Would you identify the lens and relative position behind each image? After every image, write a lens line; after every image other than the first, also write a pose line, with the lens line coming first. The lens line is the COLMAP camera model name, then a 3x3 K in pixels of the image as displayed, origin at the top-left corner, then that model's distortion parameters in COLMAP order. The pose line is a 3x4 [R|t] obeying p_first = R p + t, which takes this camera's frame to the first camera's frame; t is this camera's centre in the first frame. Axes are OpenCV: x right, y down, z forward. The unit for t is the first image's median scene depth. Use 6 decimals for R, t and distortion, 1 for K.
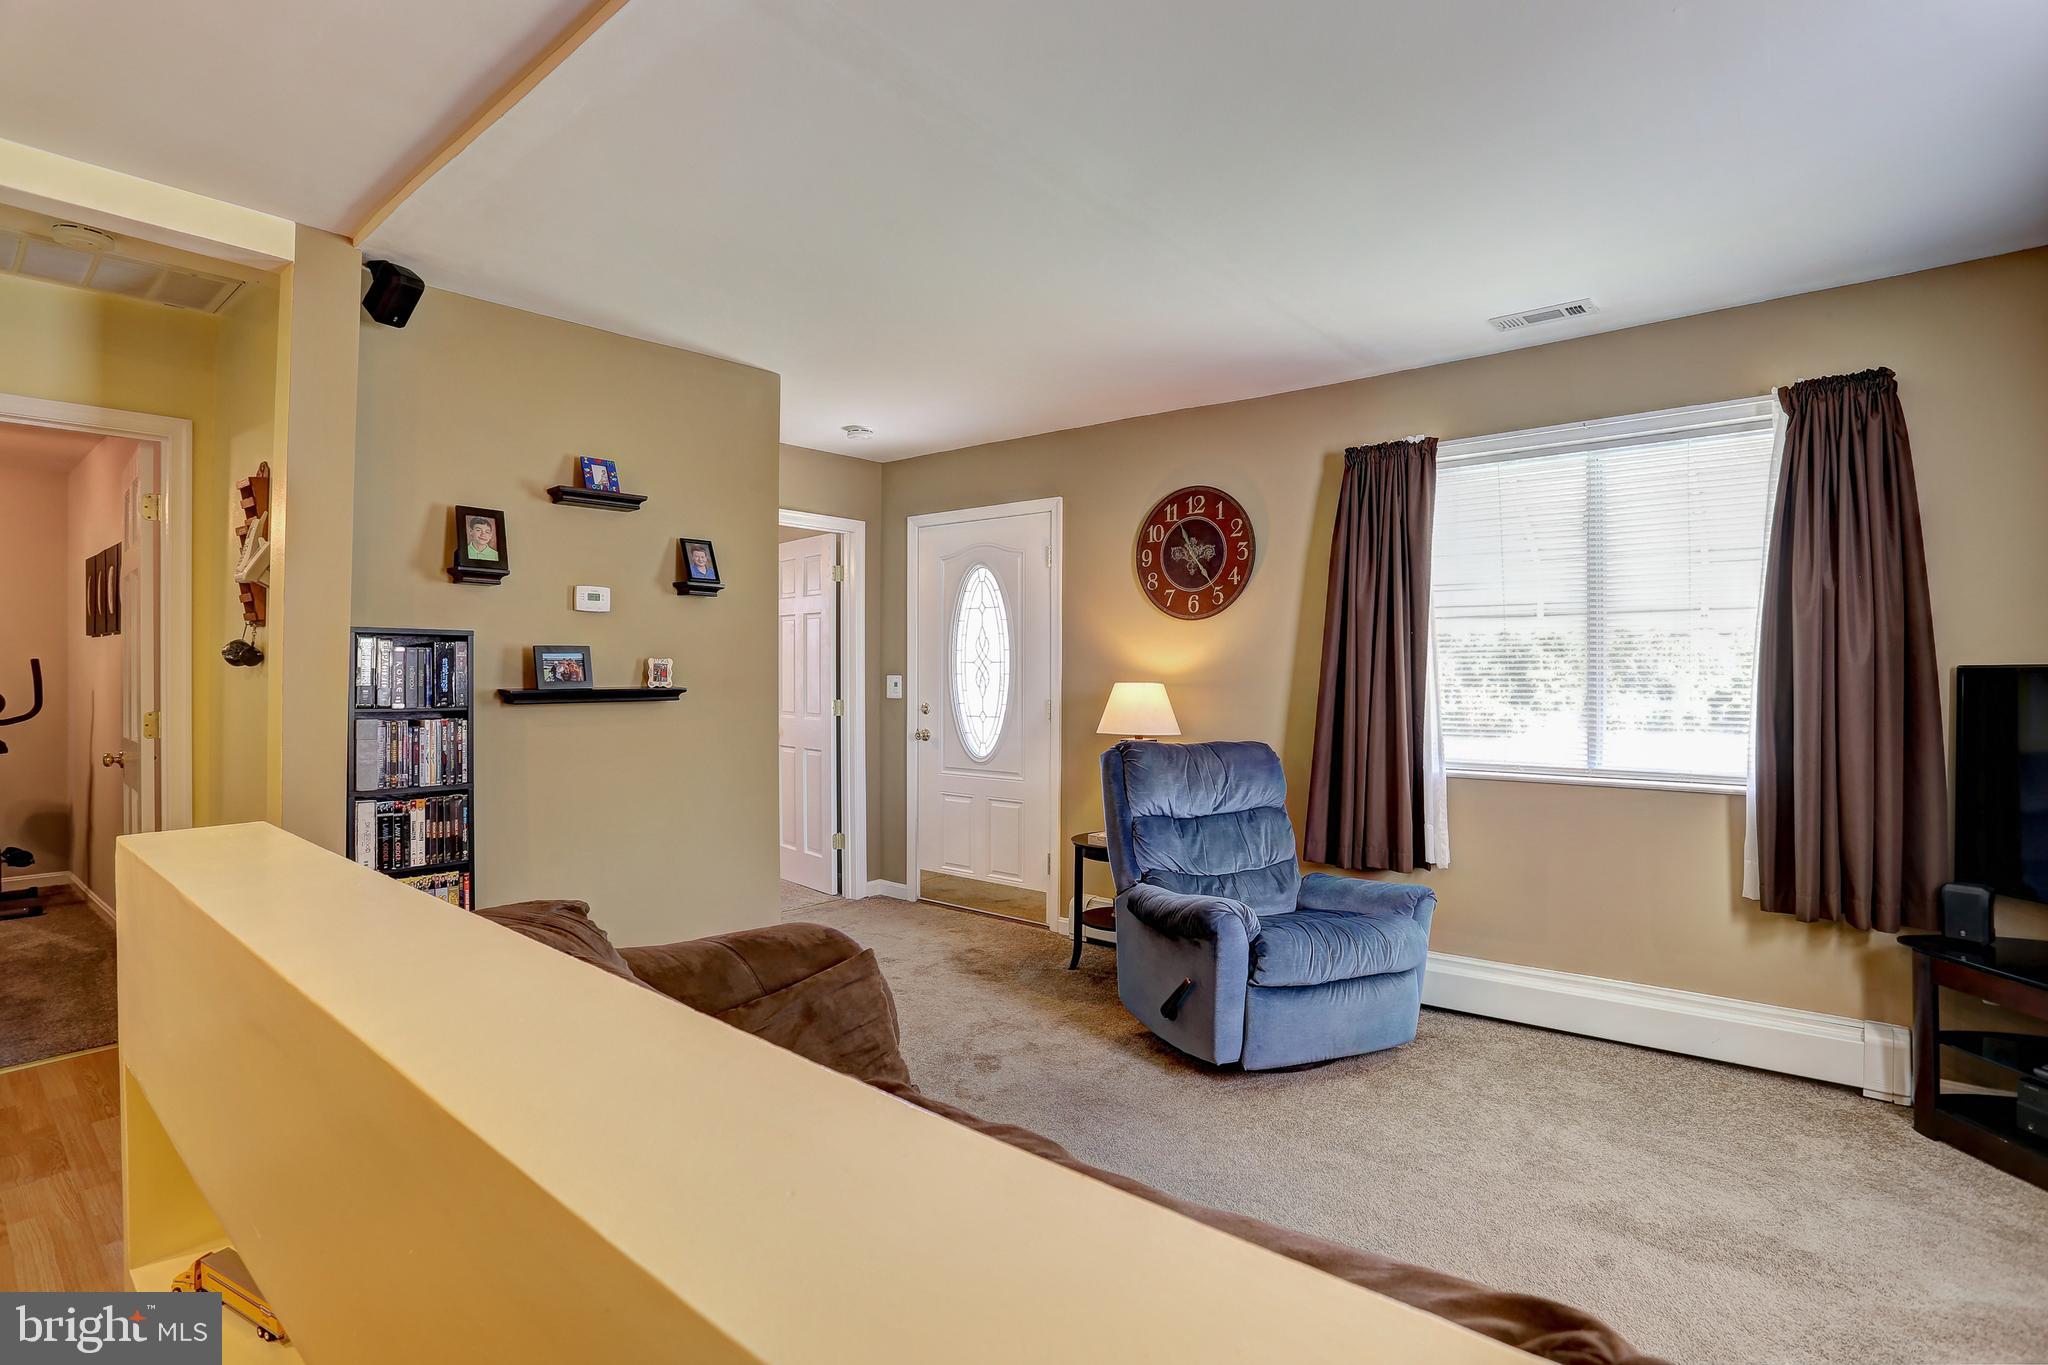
lens RADIAL K [[1009.6, 0, 1029.6], [0, 1009.6, 663.0], [0, 0, 1]] dist [-0.054358, 0.027887]
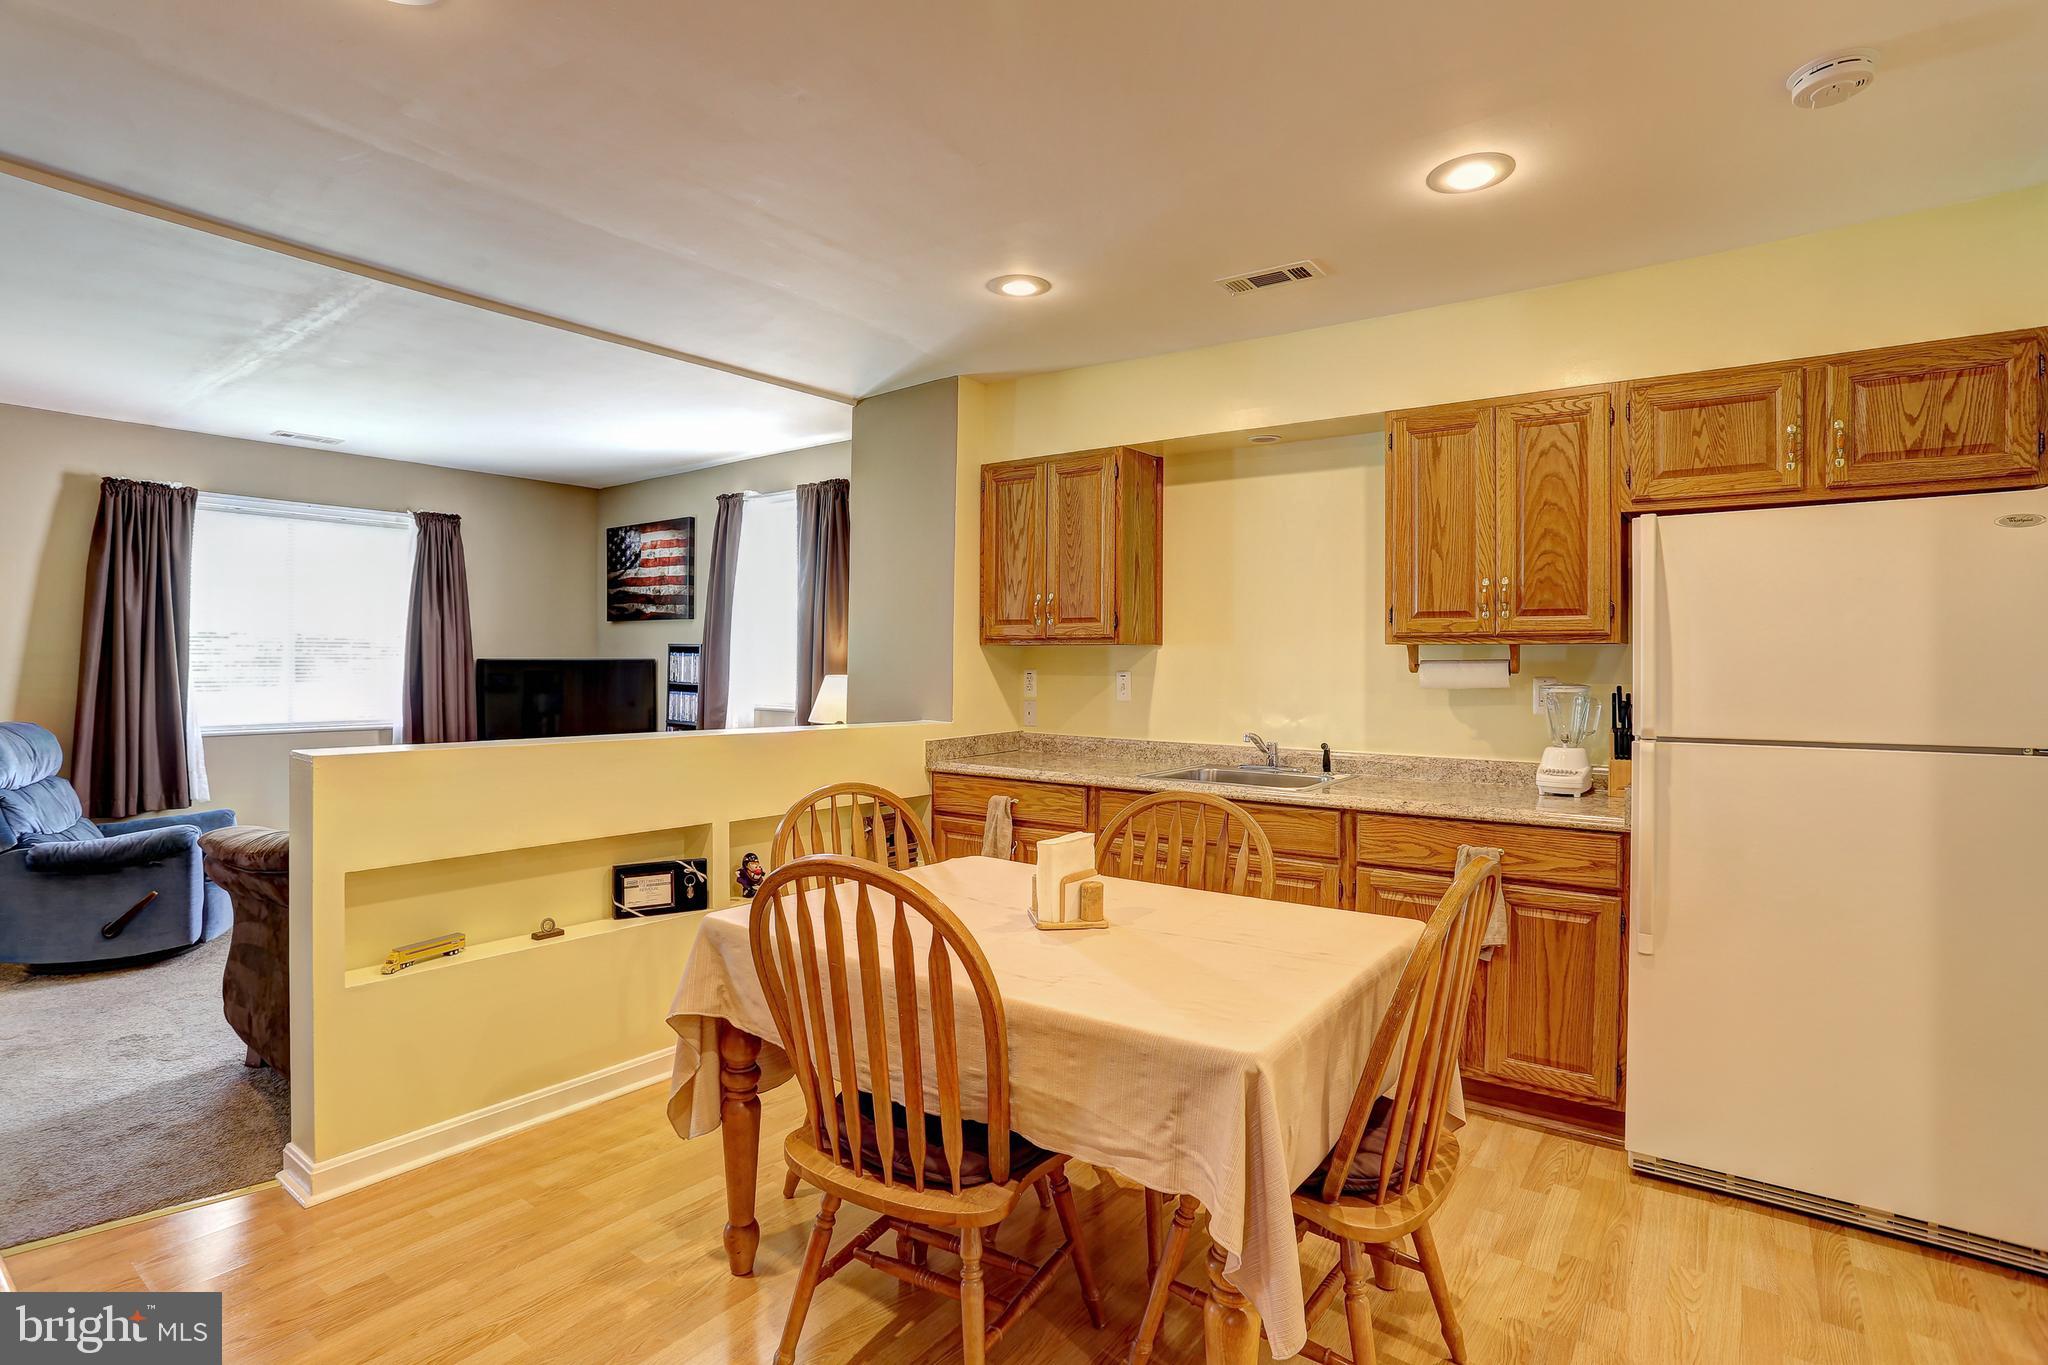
lens RADIAL K [[1009.6, 0, 1029.6], [0, 1009.6, 663.0], [0, 0, 1]] dist [-0.054358, 0.027887]
pose [[-0.086204, -0.003734, 0.996270, -1.215956], [-0.009543, 0.999950, 0.002922, -0.001082], [-0.996232, -0.009255, -0.086236, -0.031569]]
